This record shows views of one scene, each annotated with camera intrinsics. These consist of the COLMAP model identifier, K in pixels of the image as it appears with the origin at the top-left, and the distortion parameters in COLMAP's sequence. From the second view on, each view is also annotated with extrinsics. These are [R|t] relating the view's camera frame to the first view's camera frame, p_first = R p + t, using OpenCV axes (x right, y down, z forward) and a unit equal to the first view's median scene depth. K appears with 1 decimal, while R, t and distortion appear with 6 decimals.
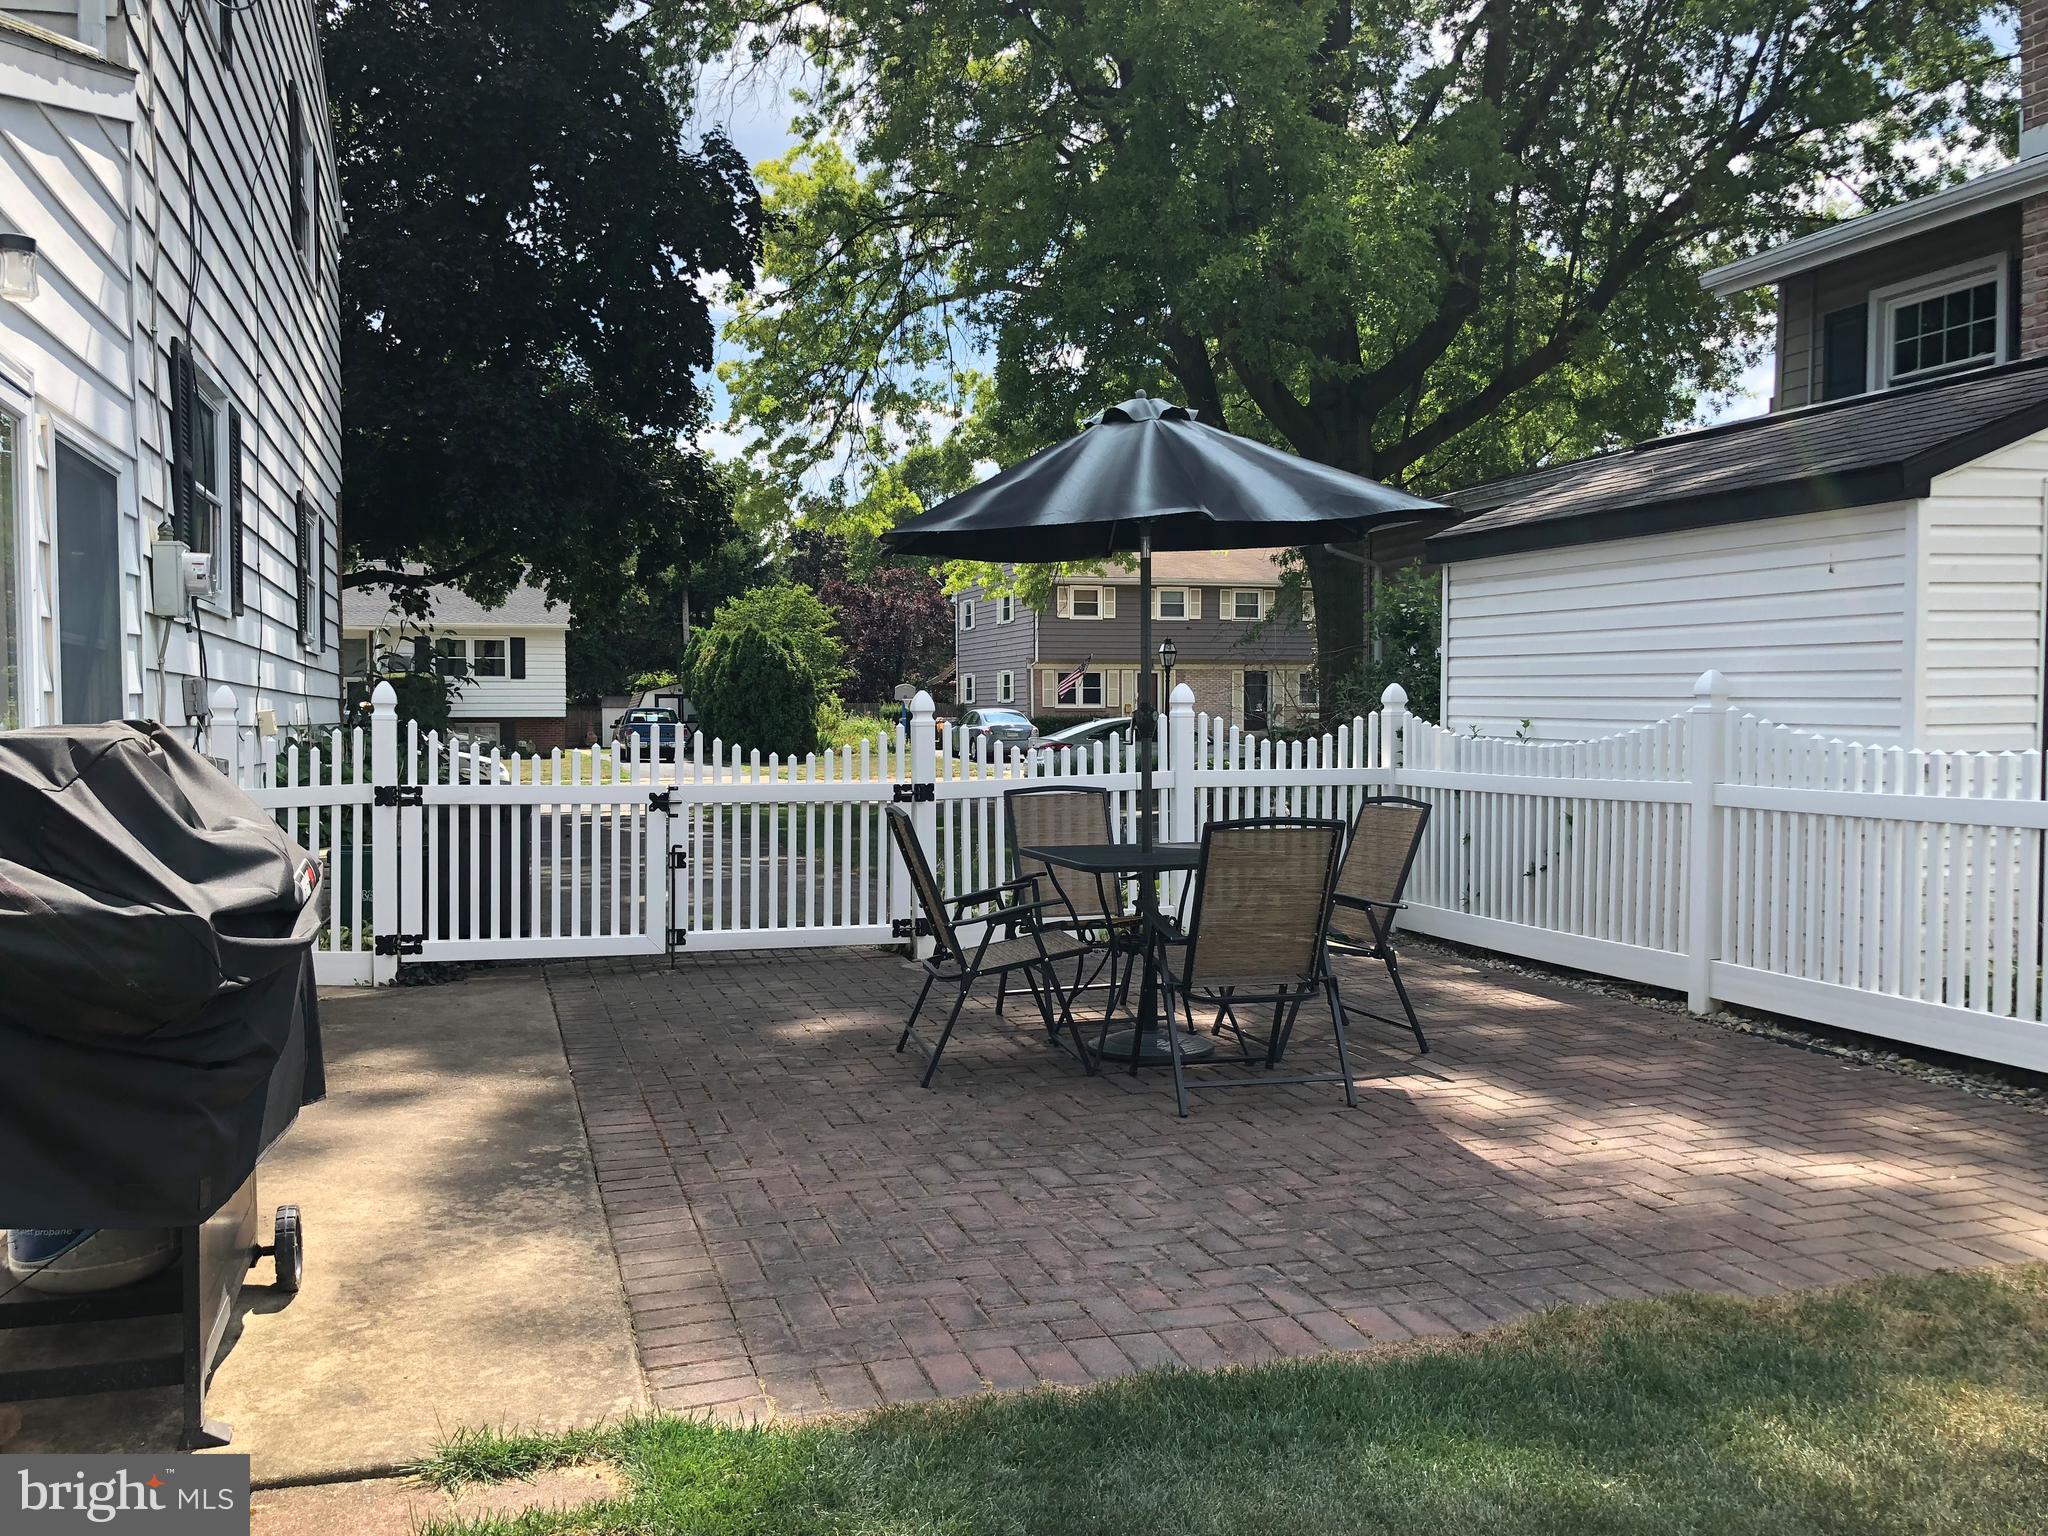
lens RADIAL K [[1705.4, 0, 1035.0], [0, 1705.4, 778.7], [0, 0, 1]] dist [0.017714, -0.022947]
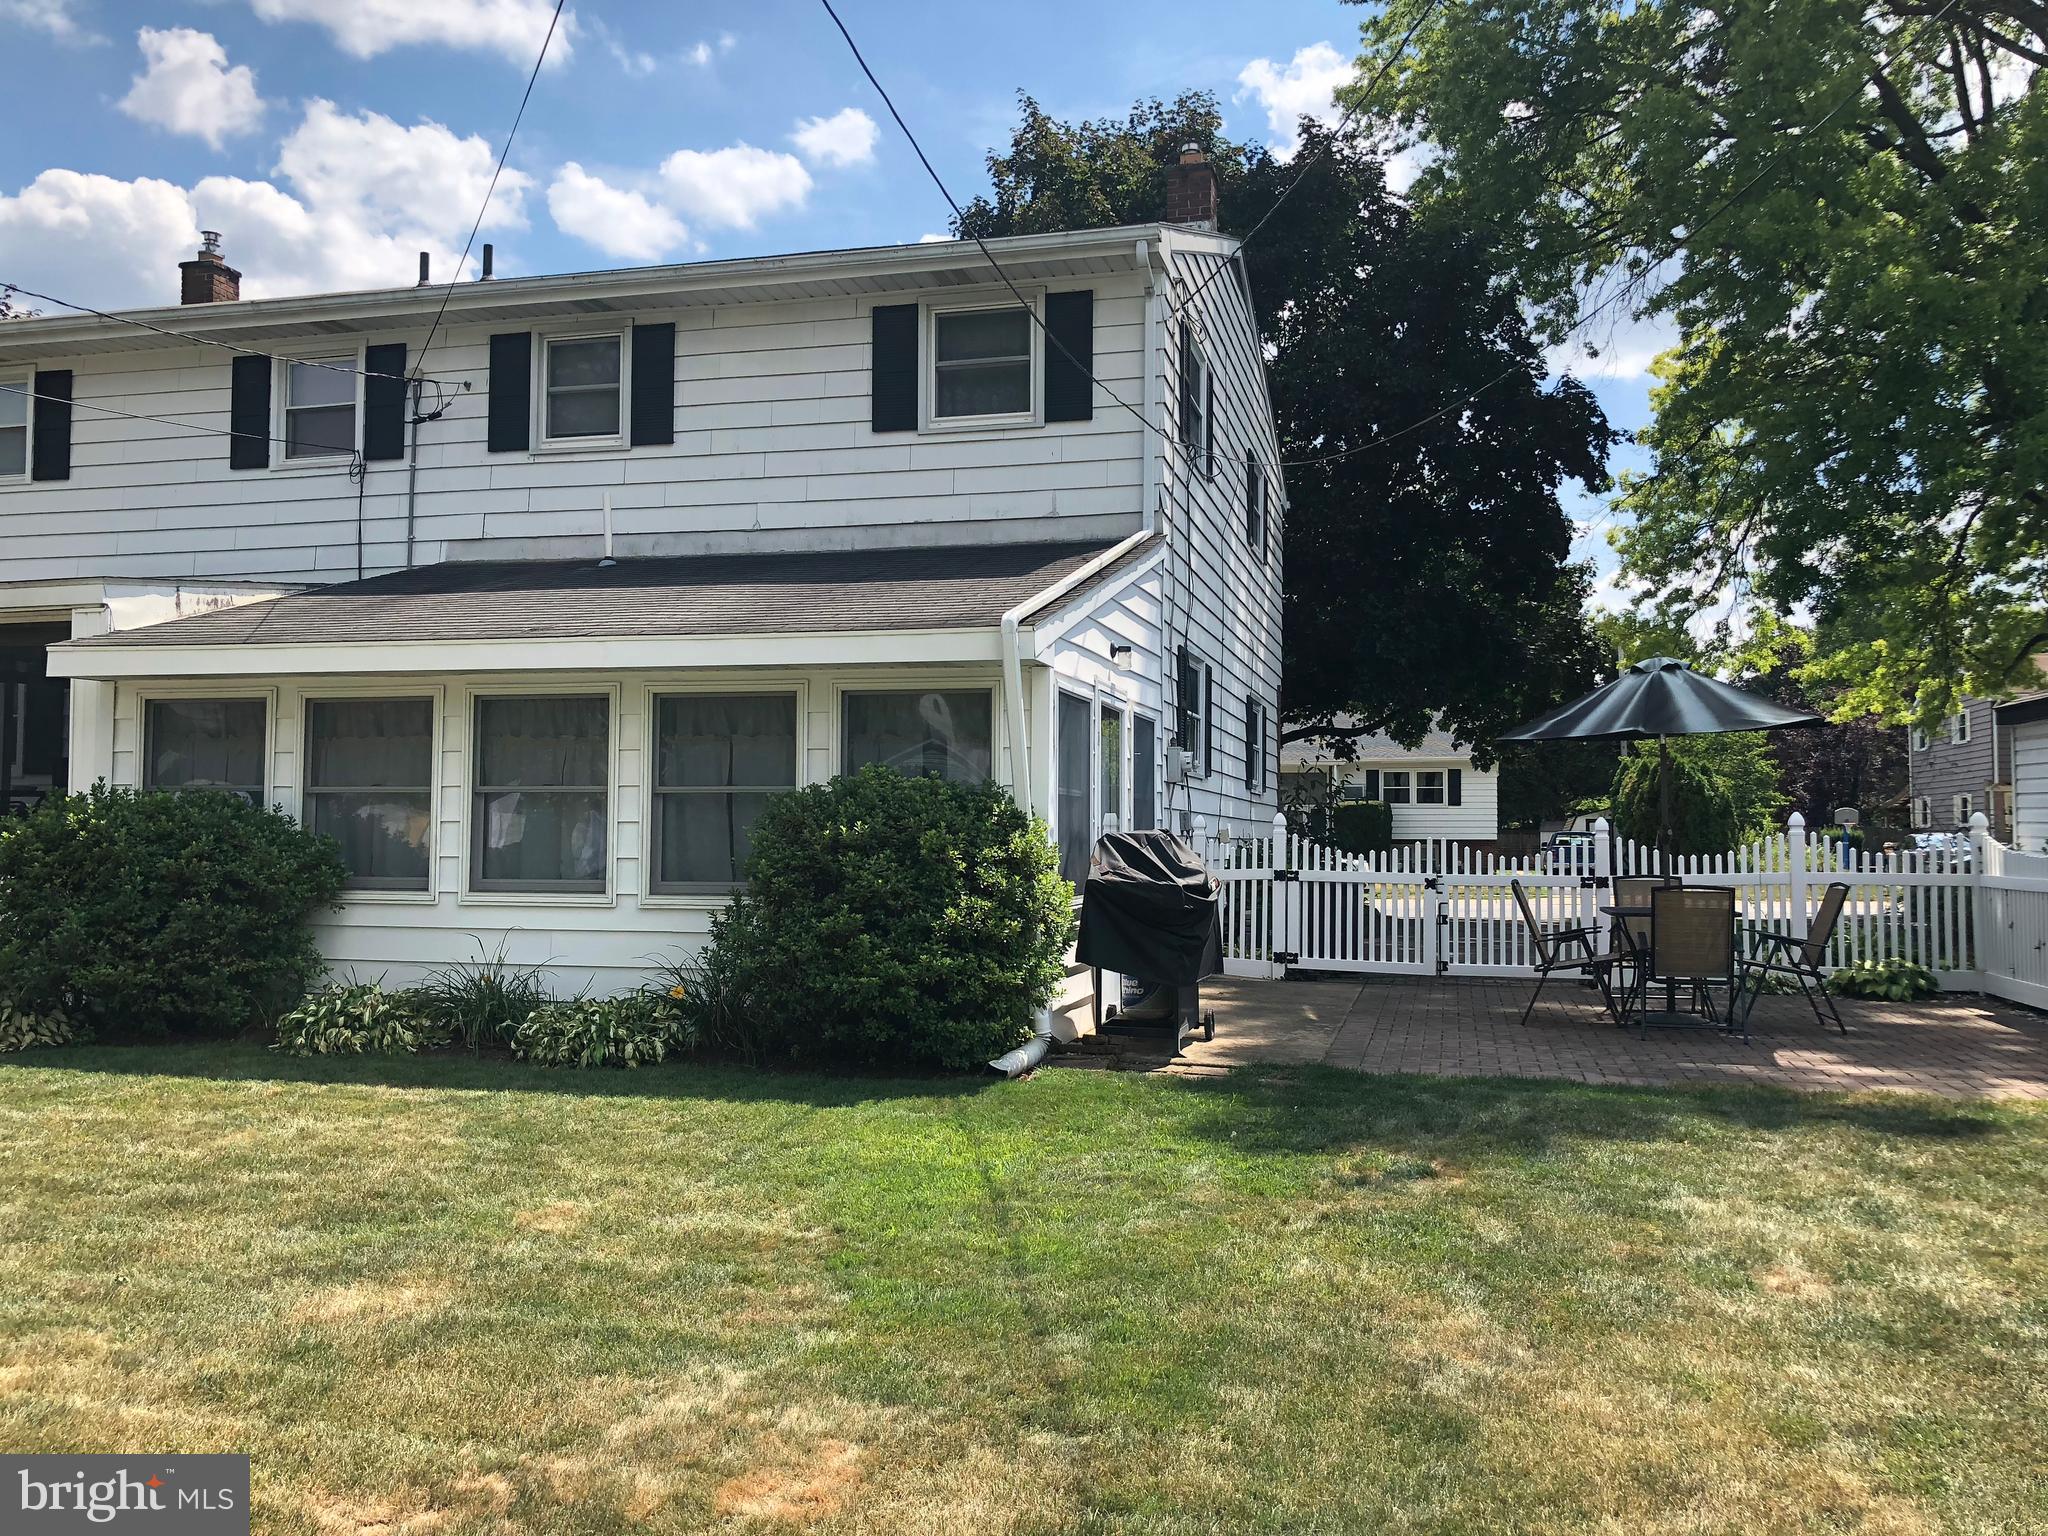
lens RADIAL K [[1705.4, 0, 1035.0], [0, 1705.4, 778.7], [0, 0, 1]] dist [0.017714, -0.022947]
pose [[0.852078, -0.016364, -0.523159, 0.137444], [-0.021991, 0.997509, -0.067018, 0.013845], [0.522953, 0.068610, 0.849596, -0.269303]]
